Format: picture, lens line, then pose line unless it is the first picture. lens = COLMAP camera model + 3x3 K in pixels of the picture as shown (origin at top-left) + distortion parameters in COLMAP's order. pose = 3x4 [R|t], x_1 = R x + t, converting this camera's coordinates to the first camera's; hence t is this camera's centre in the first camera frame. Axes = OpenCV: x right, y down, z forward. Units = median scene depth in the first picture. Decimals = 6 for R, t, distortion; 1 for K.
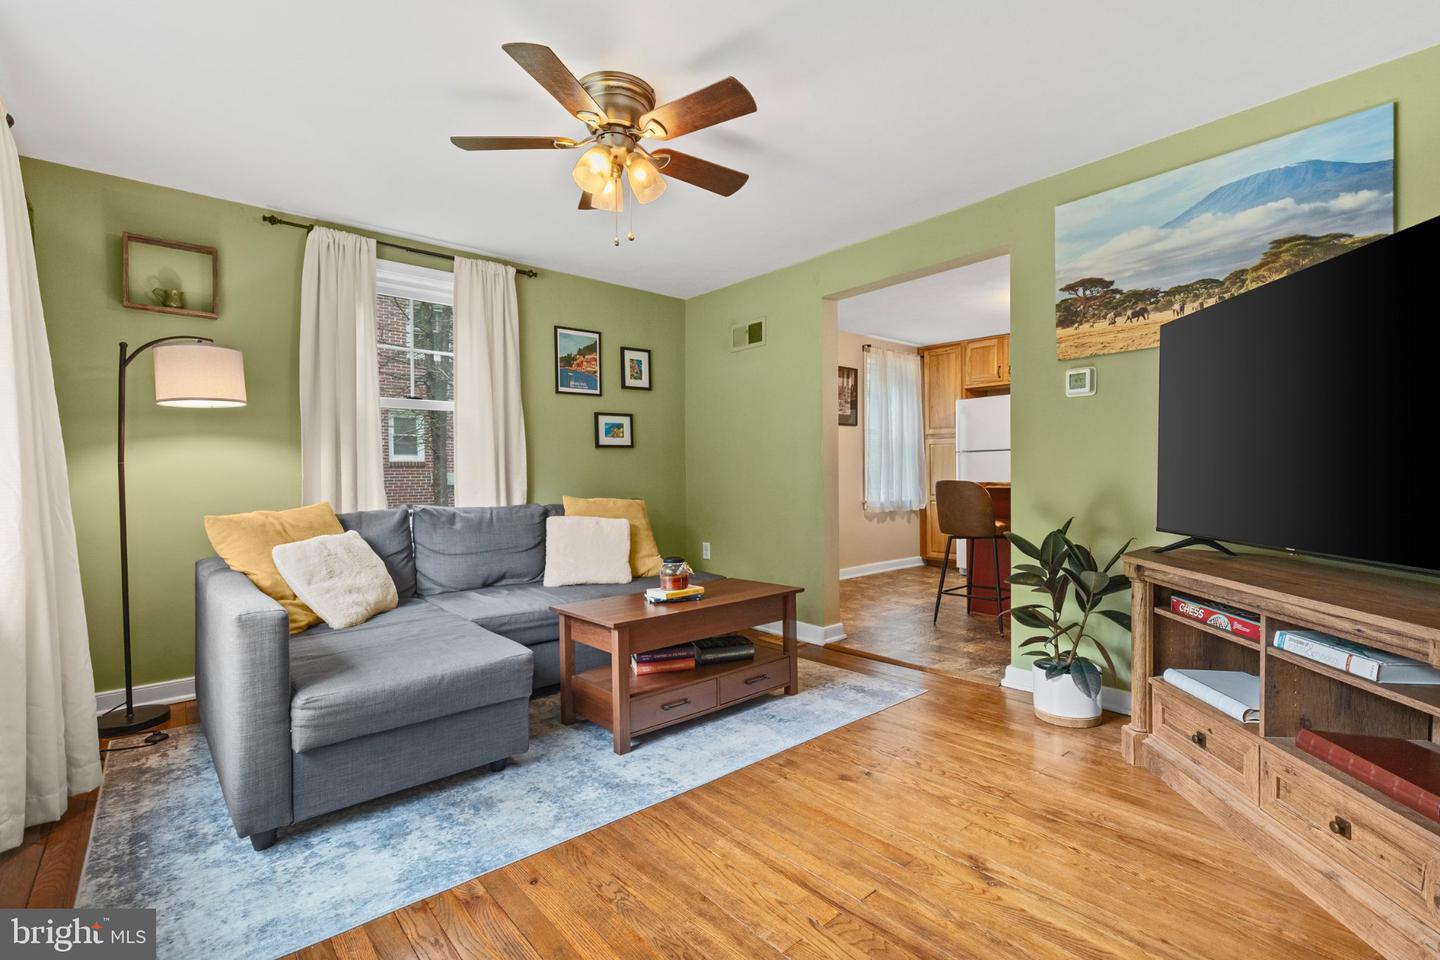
lens RADIAL K [[655.9, 0, 724.9], [0, 655.9, 484.5], [0, 0, 1]] dist [-0.000508, -0.000427]
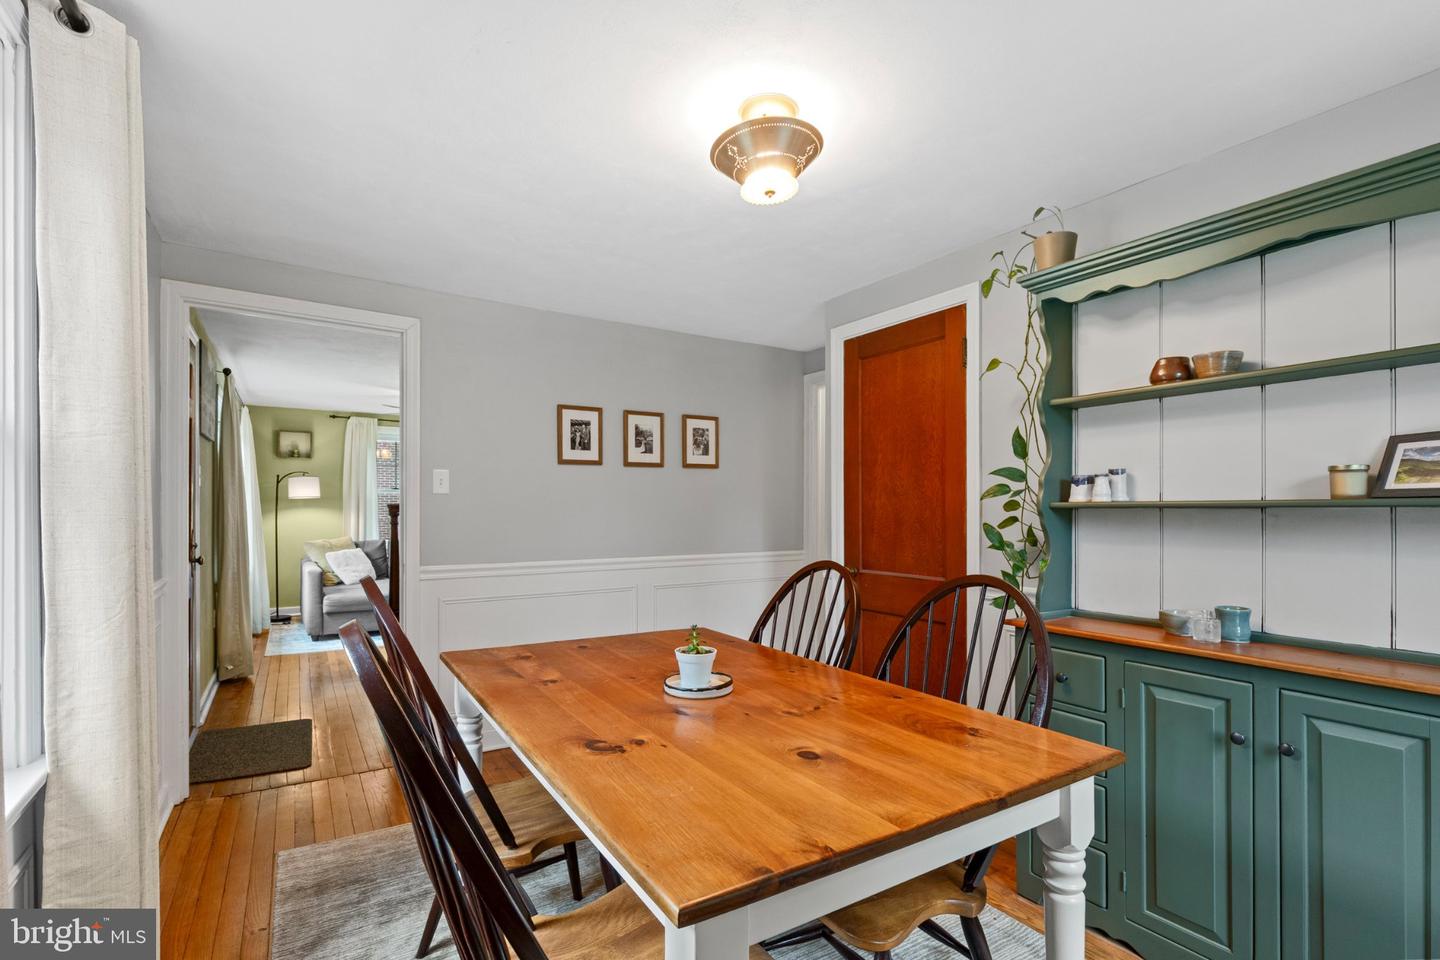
lens RADIAL K [[655.9, 0, 684.2], [0, 655.9, 509.7], [0, 0, 1]] dist [-0.000508, -0.000427]
pose [[0.985365, 0.007150, -0.170306, 1.111102], [-0.009901, 0.999834, -0.015310, -0.051247], [0.170168, 0.016772, 0.985272, -1.282714]]
